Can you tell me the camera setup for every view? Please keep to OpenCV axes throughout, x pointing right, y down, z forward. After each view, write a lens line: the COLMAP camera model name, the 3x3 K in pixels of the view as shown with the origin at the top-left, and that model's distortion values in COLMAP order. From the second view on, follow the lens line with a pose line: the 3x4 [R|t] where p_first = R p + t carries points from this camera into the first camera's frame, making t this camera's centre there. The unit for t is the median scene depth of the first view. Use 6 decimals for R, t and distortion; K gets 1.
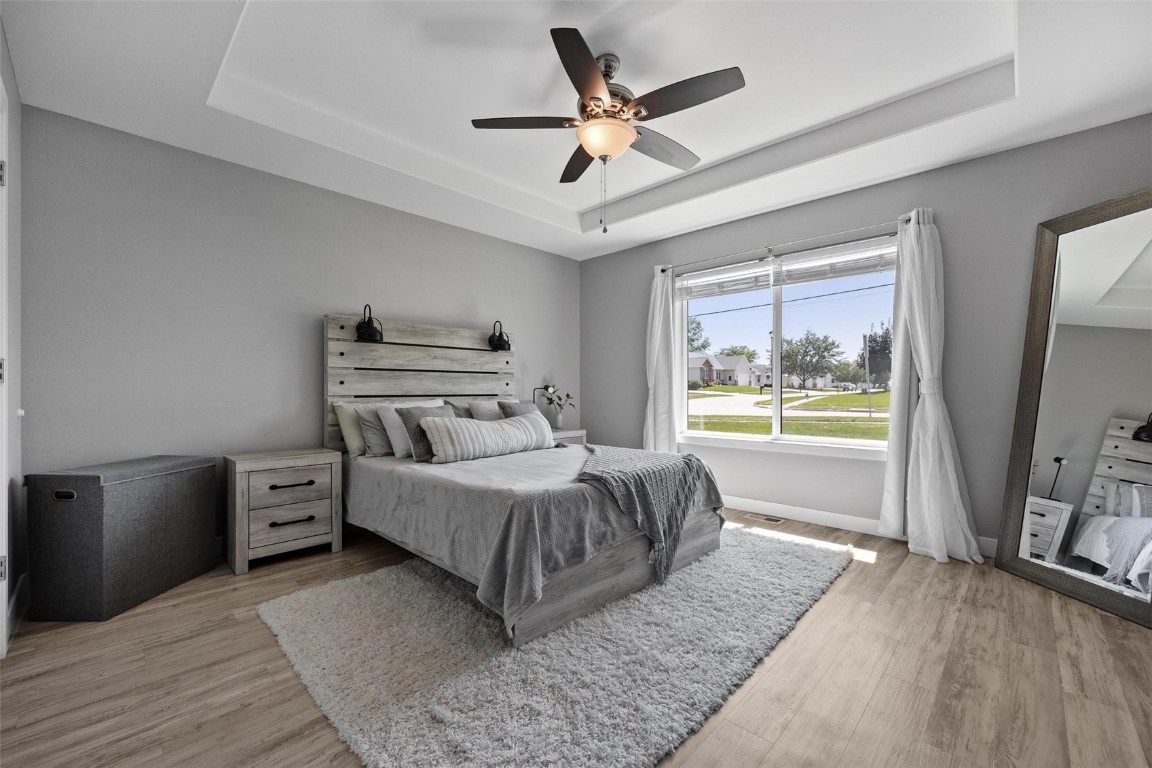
lens RADIAL K [[468.2, 0, 574.6], [0, 468.2, 385.2], [0, 0, 1]] dist [-0.006982, 0.001546]
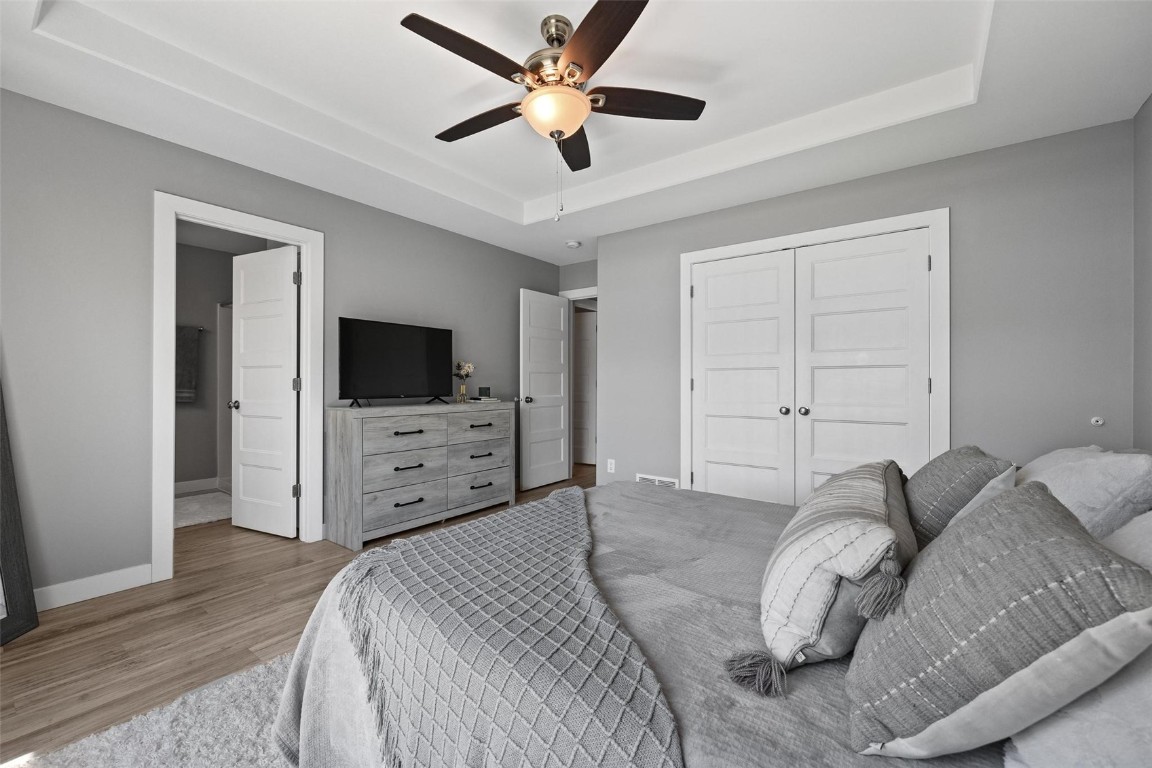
lens RADIAL K [[468.2, 0, 577.3], [0, 468.2, 383.3], [0, 0, 1]] dist [-0.006982, 0.001546]
pose [[-0.993204, -0.000686, -0.116386, 0.135753], [-0.000111, 0.999988, -0.004952, -0.025263], [0.116388, -0.004906, -0.993192, 2.078267]]
